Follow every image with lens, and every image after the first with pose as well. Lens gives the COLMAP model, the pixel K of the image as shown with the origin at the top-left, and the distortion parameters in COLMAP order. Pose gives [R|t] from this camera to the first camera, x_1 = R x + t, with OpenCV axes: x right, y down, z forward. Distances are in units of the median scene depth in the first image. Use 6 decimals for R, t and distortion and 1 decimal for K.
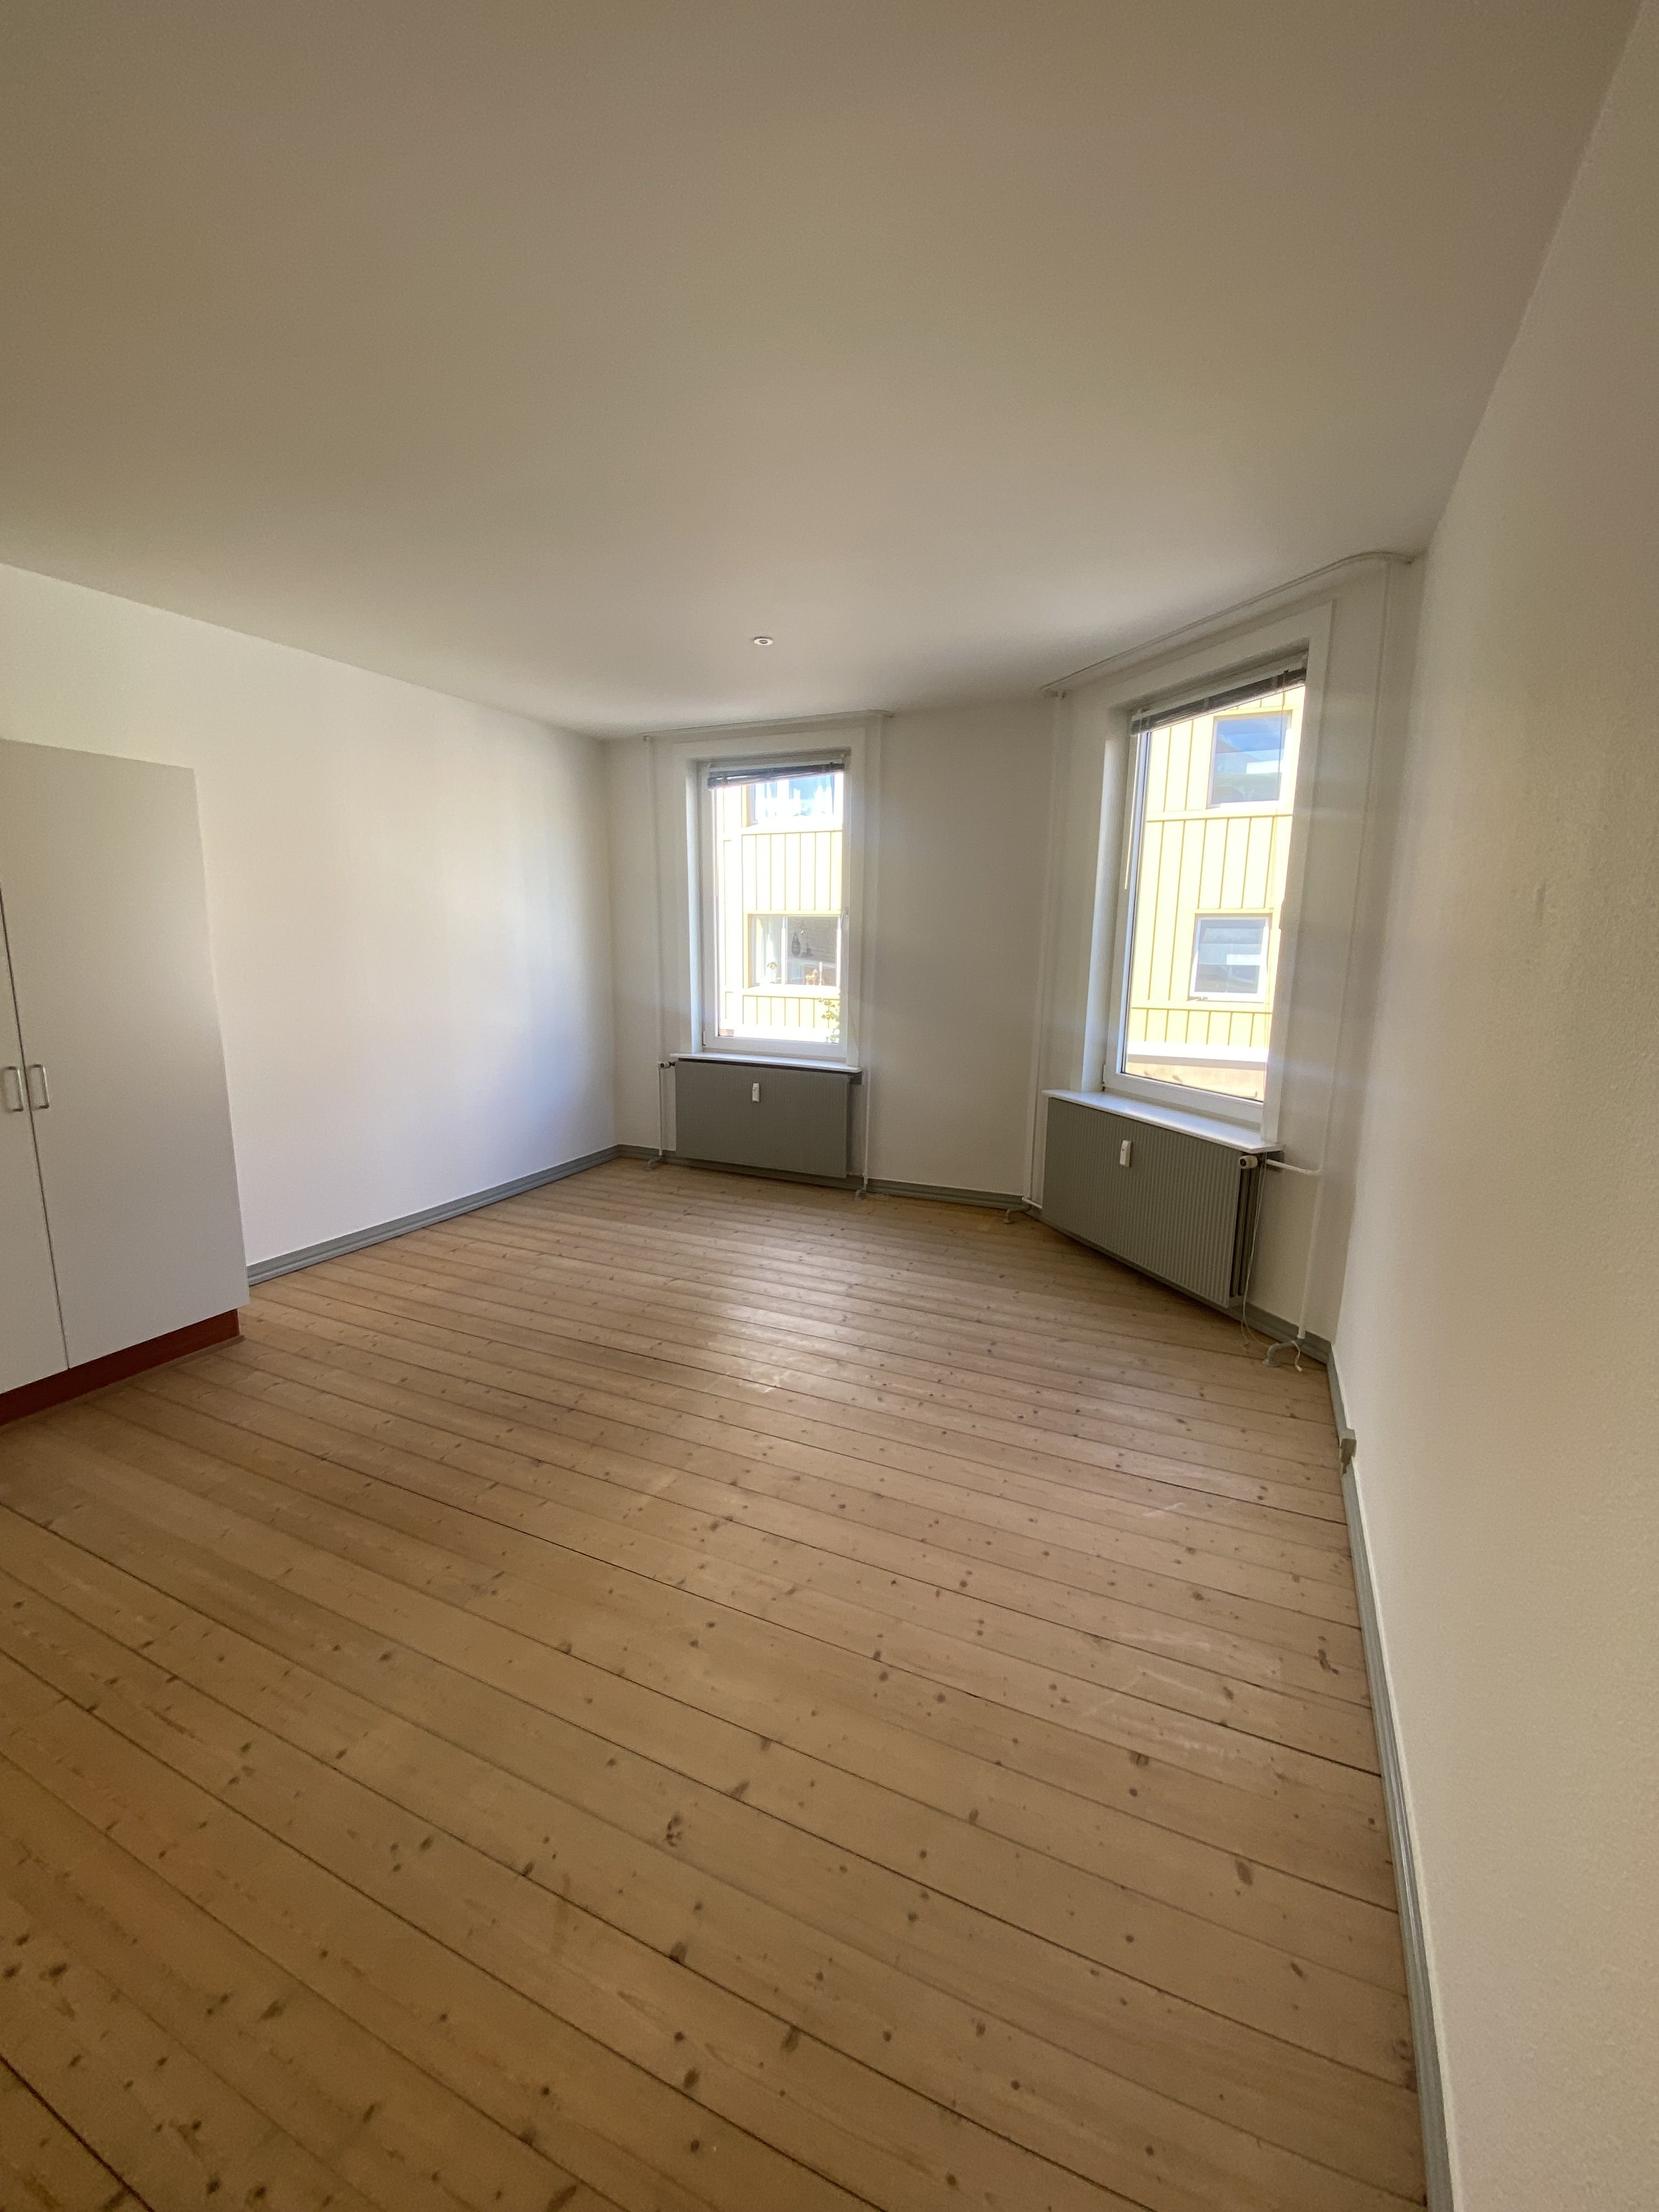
lens RADIAL K [[906.7, 0, 849.0], [0, 906.7, 1102.7], [0, 0, 1]] dist [-0.022822, -0.000326]
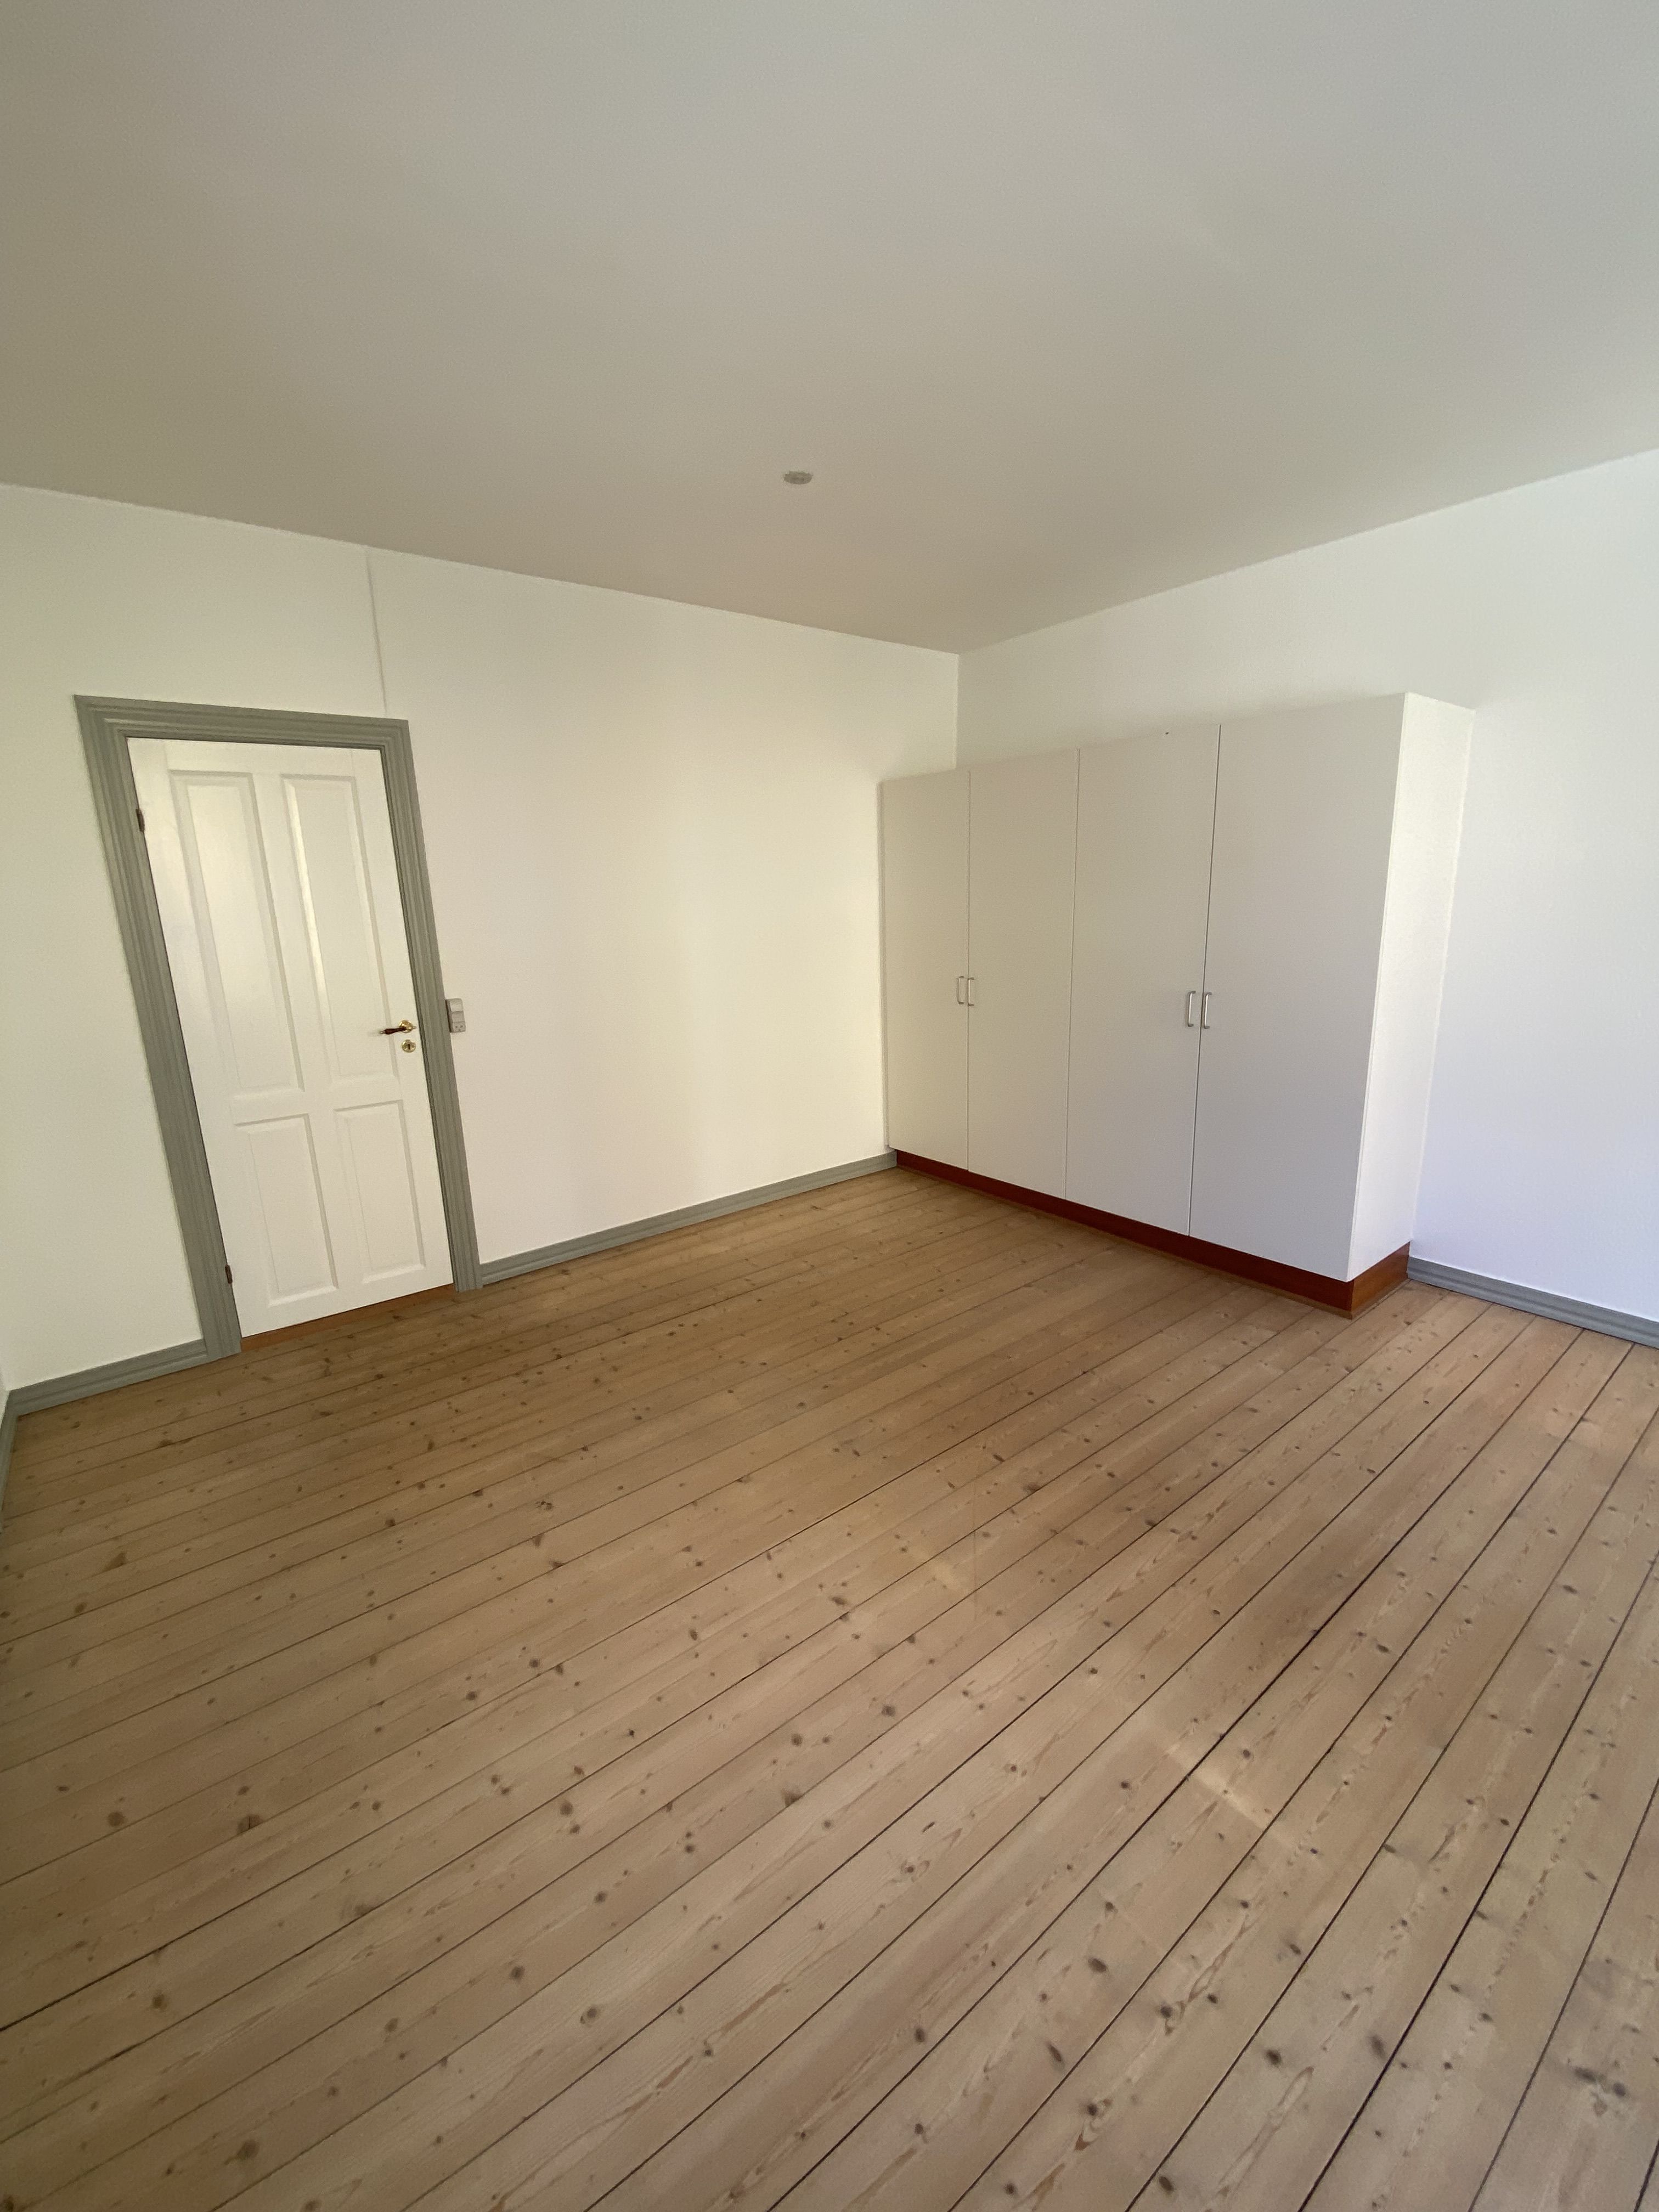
lens RADIAL K [[906.7, 0, 849.0], [0, 906.7, 1102.7], [0, 0, 1]] dist [-0.022822, -0.000326]
pose [[-0.458065, 0.207831, -0.864282, 0.432663], [-0.142838, 0.942441, 0.302329, -0.206631], [0.877367, 0.261938, -0.402013, 1.103433]]
